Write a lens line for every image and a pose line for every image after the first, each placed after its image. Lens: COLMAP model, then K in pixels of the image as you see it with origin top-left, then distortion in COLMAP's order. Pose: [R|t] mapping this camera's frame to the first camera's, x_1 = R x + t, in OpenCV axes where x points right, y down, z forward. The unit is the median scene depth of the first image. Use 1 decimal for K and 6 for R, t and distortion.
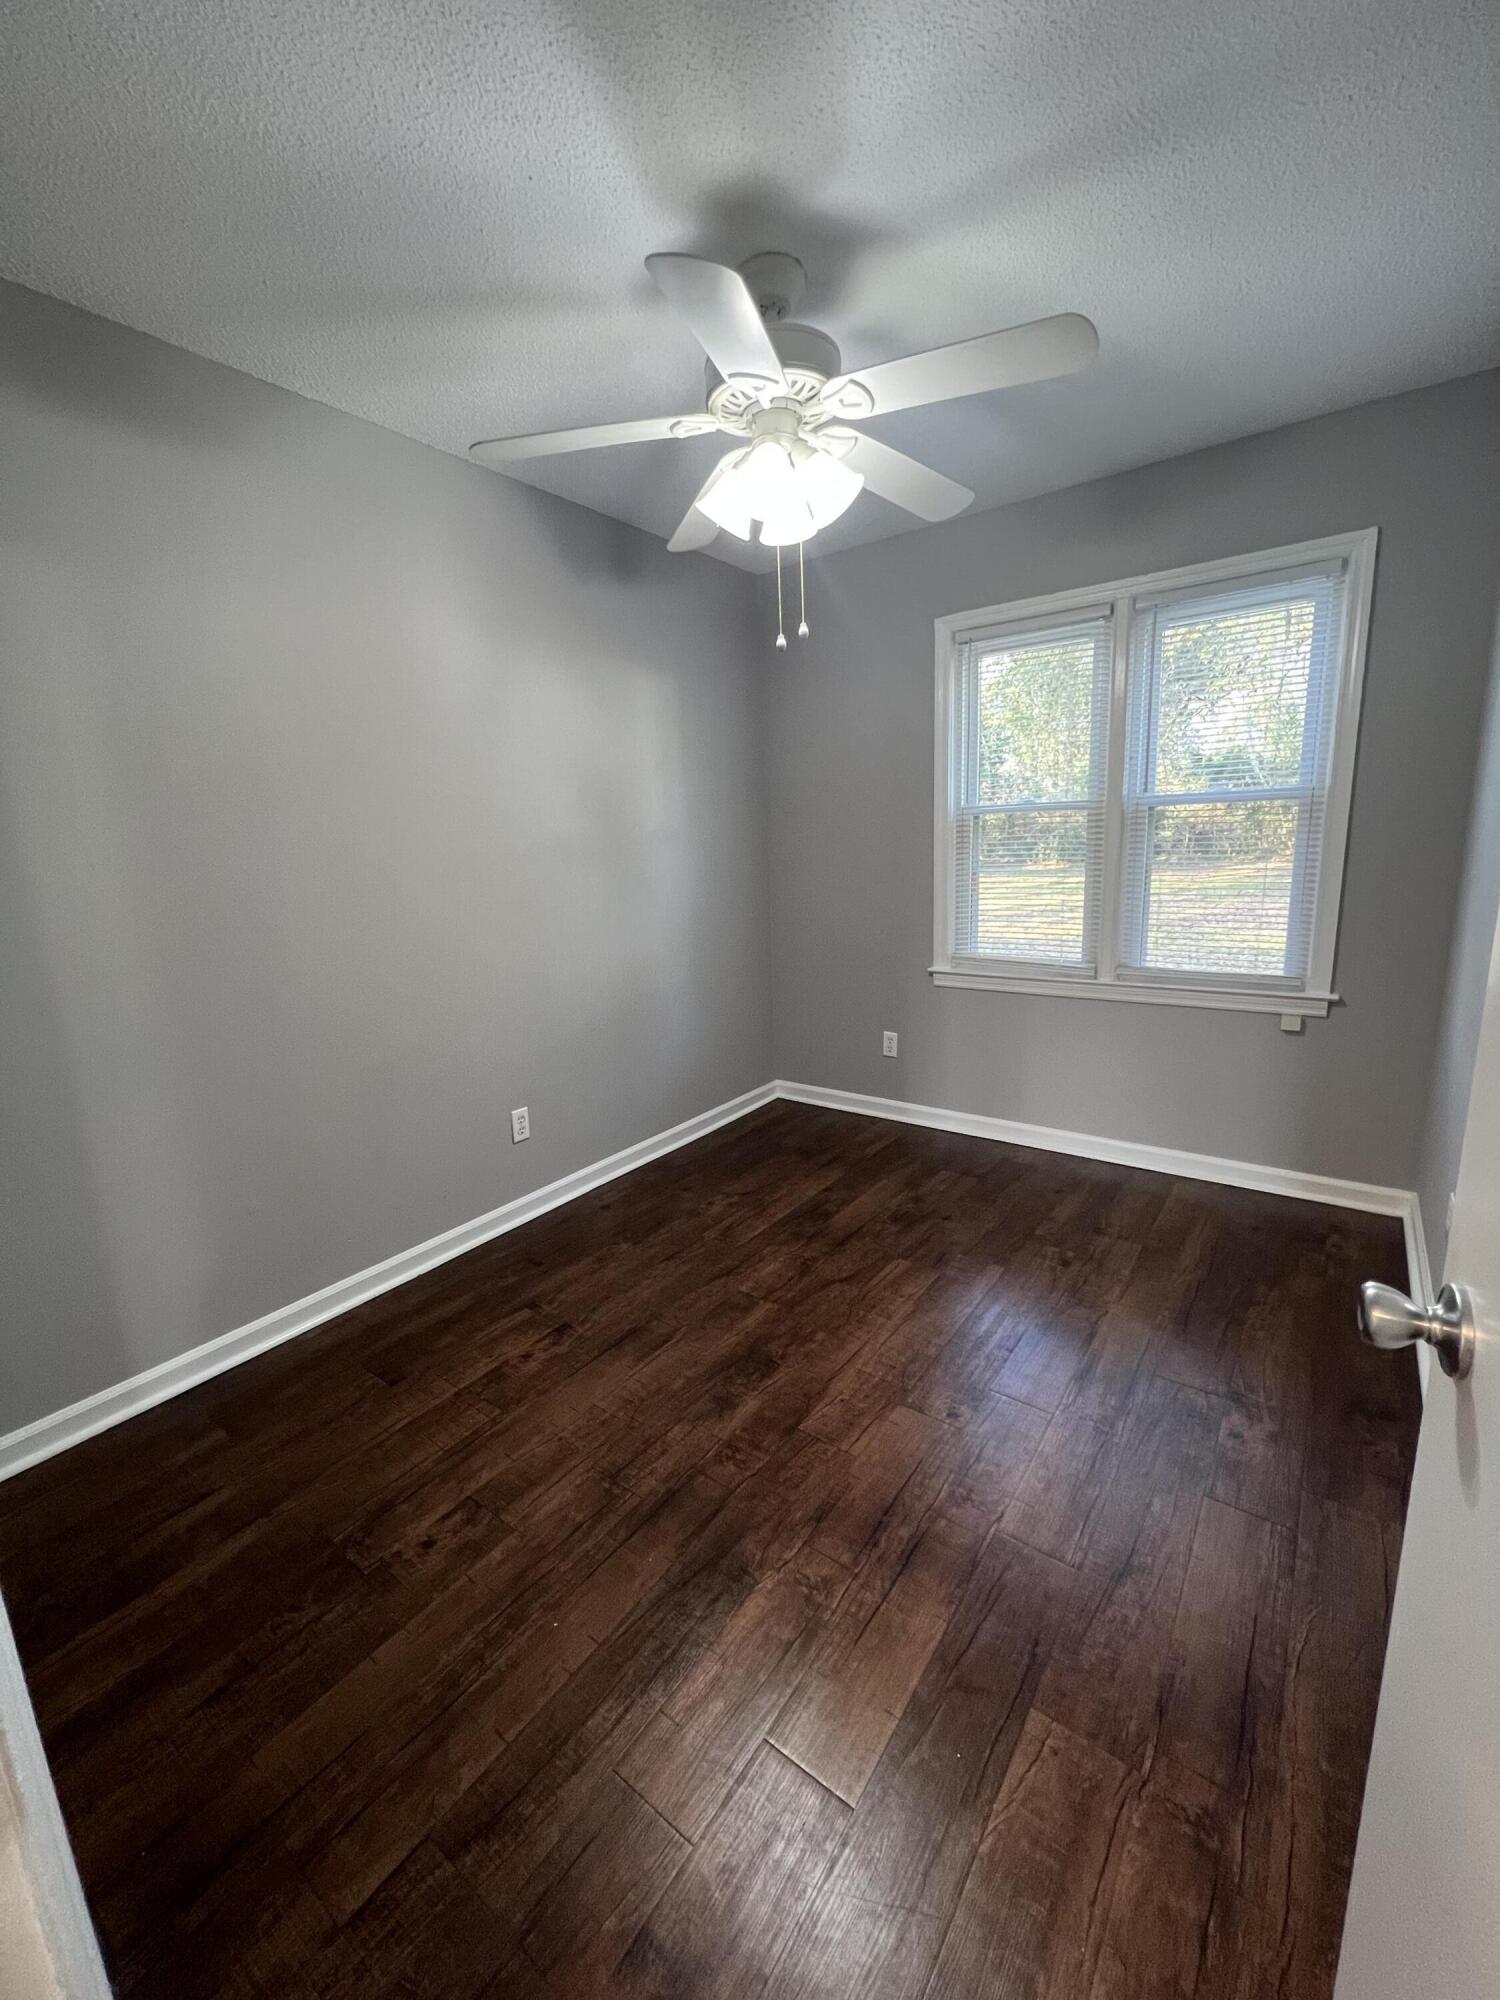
lens RADIAL K [[800.2, 0, 760.1], [0, 800.2, 1000.6], [0, 0, 1]] dist [-0.000357, 0.000300]
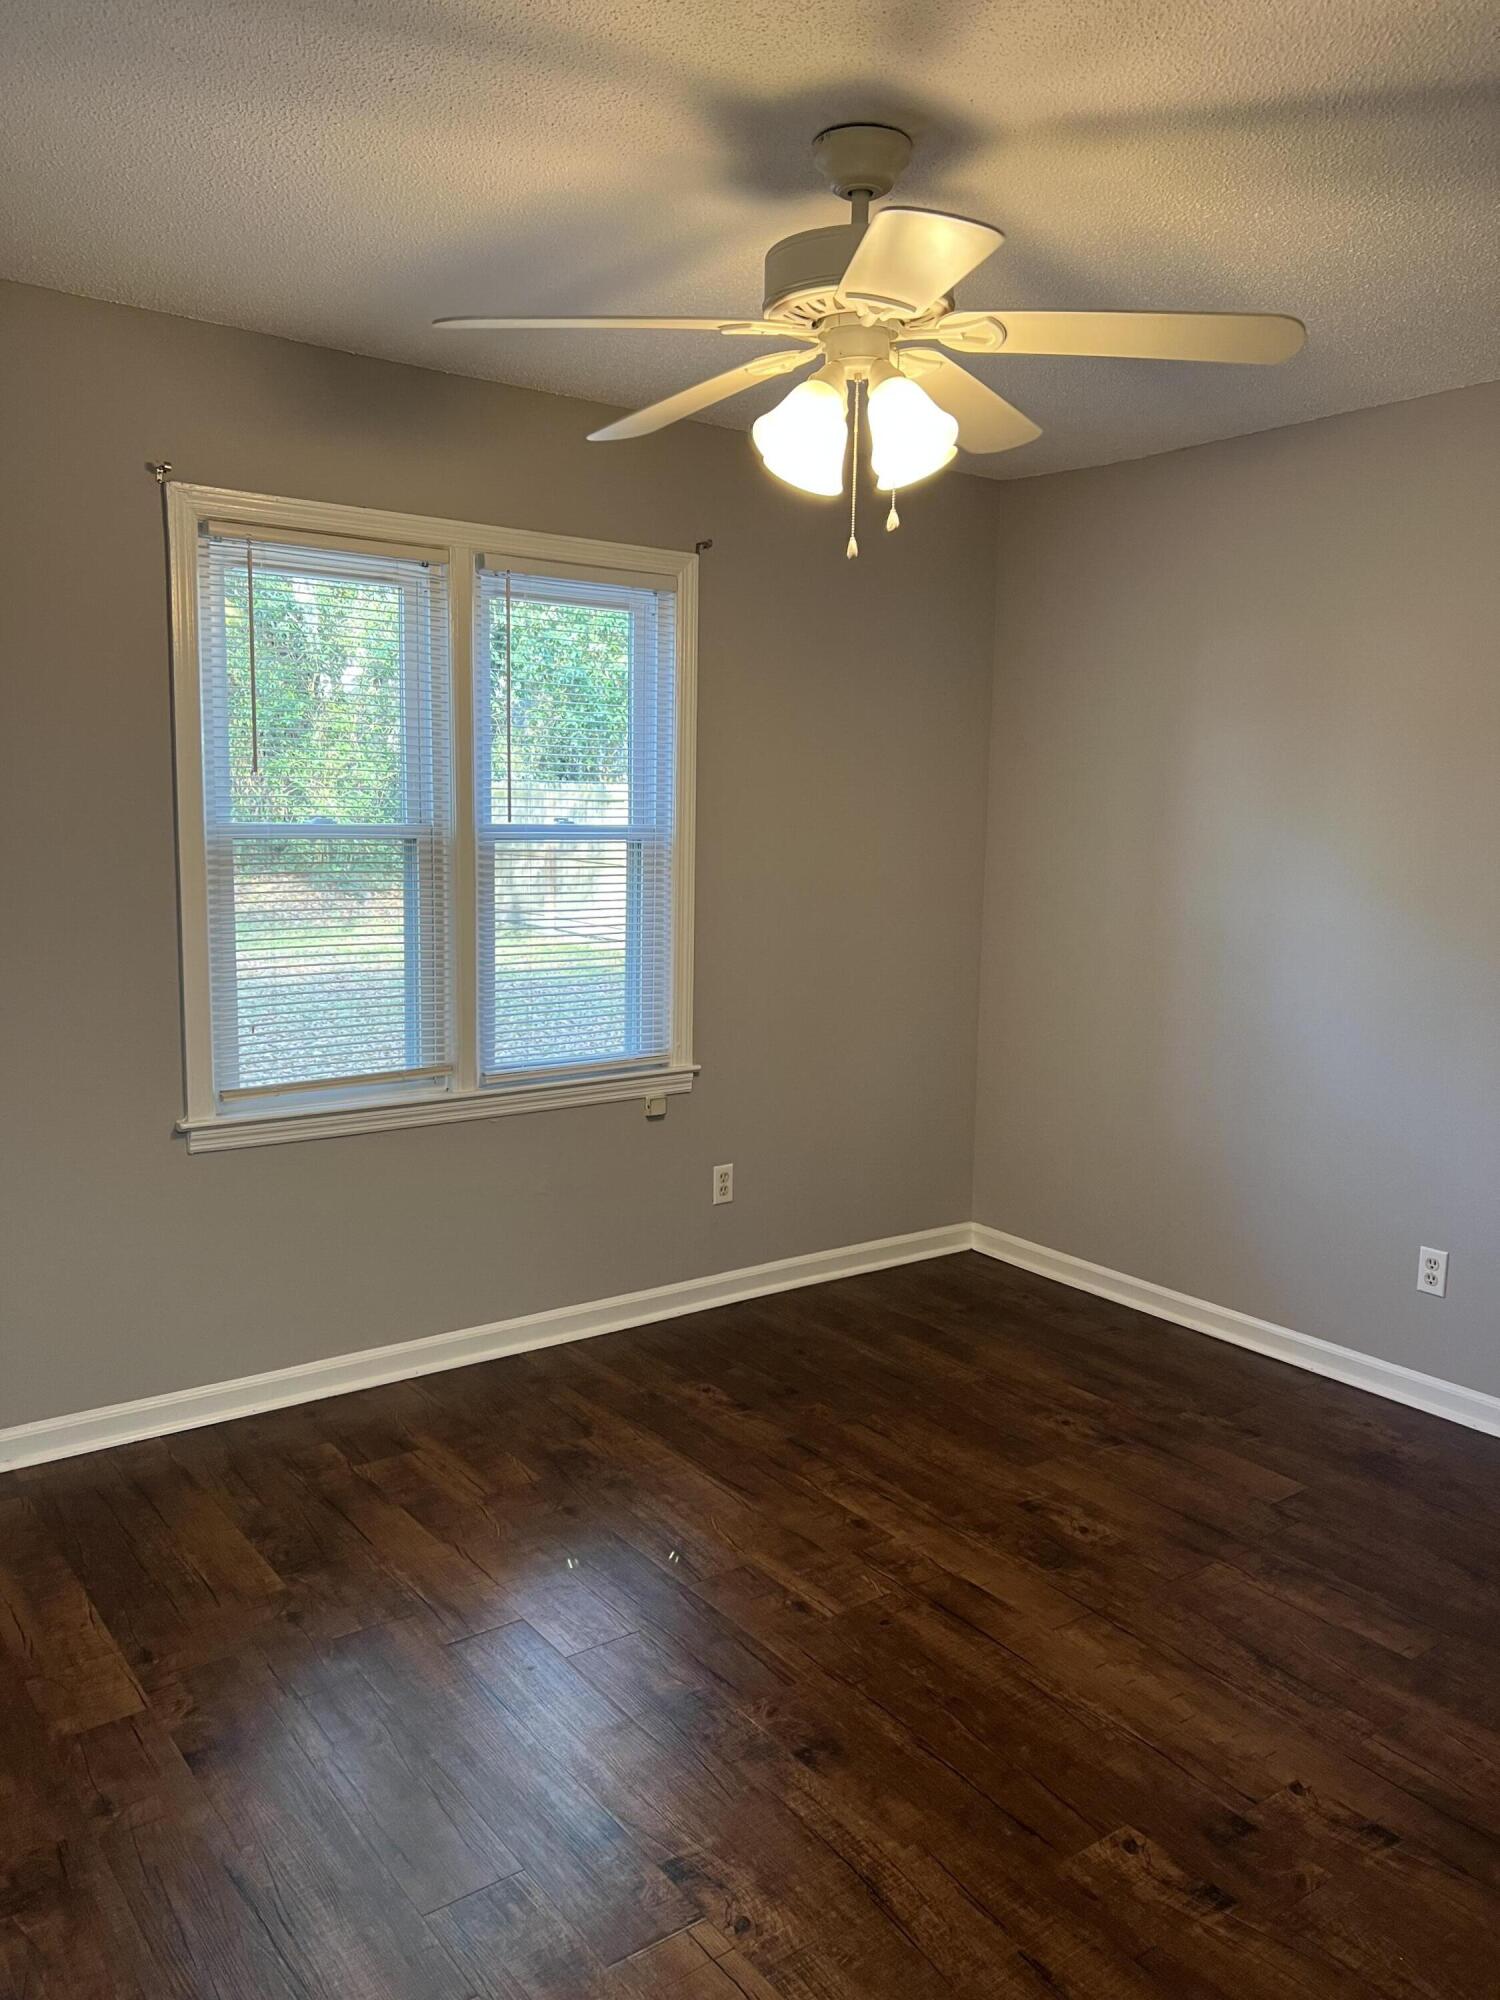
lens RADIAL K [[1514.4, 0, 756.8], [0, 1514.4, 989.0], [0, 0, 1]] dist [0.036866, -0.039845]
pose [[0.297118, -0.078136, 0.951638, -0.750125], [0.159756, 0.986665, 0.031134, -0.118602], [-0.941381, 0.142780, 0.305639, 0.394575]]
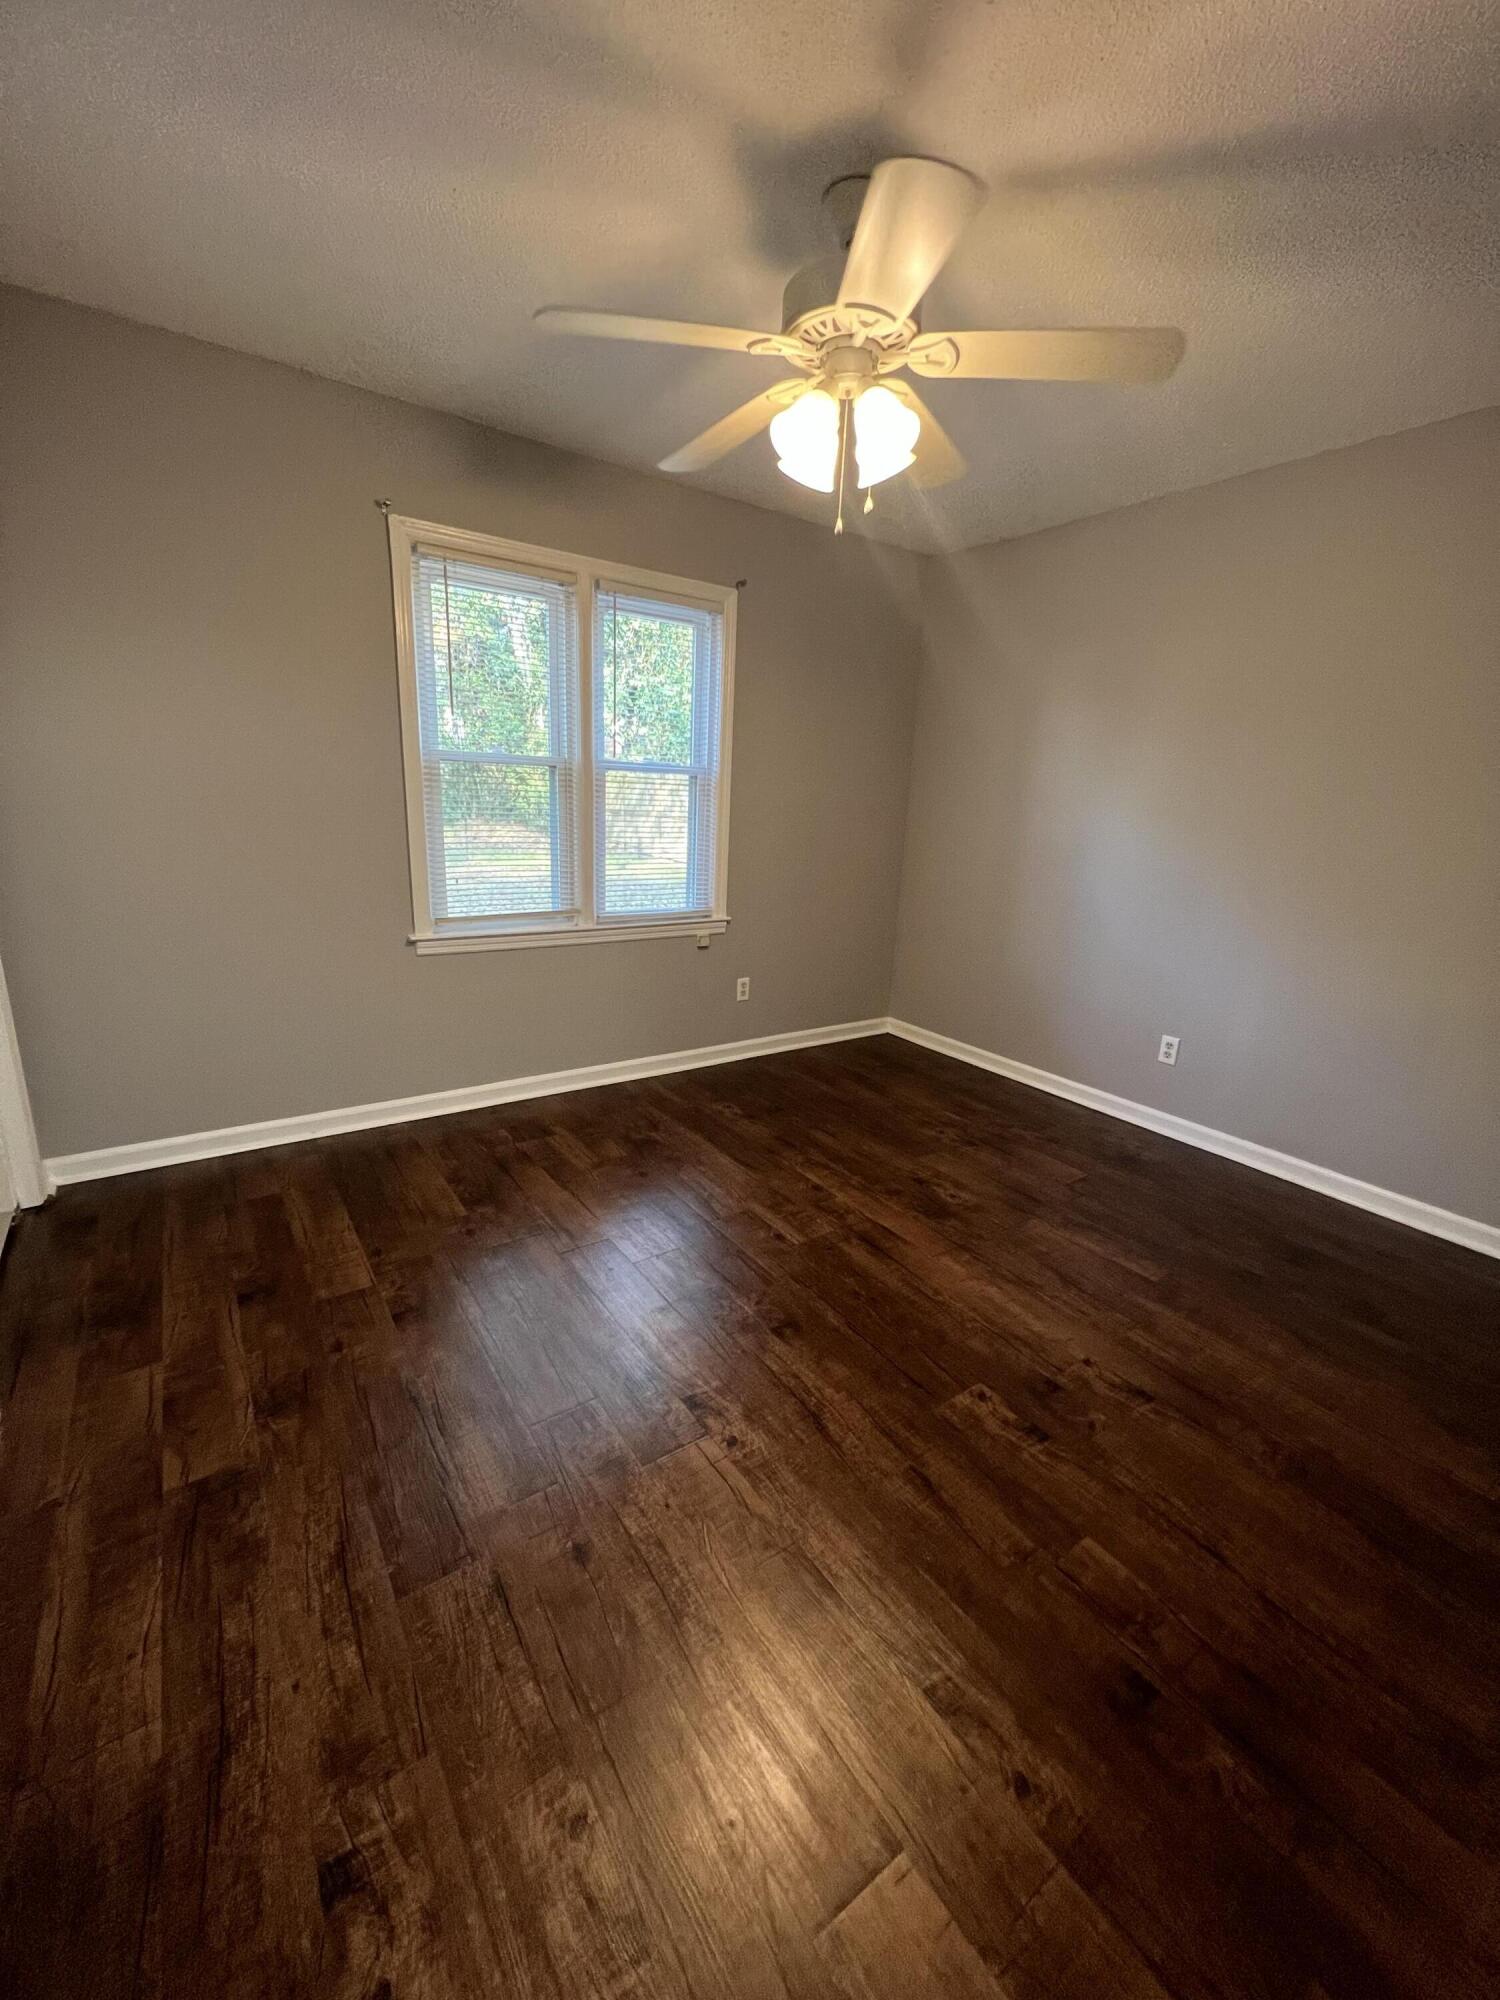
lens RADIAL K [[805.0, 0, 754.8], [0, 805.0, 1003.8], [0, 0, 1]] dist [-0.002762, -0.000328]
pose [[0.318601, -0.191585, 0.928326, -0.589851], [0.132608, 0.978739, 0.156478, -0.068092], [-0.938567, 0.073249, 0.337233, 0.443870]]
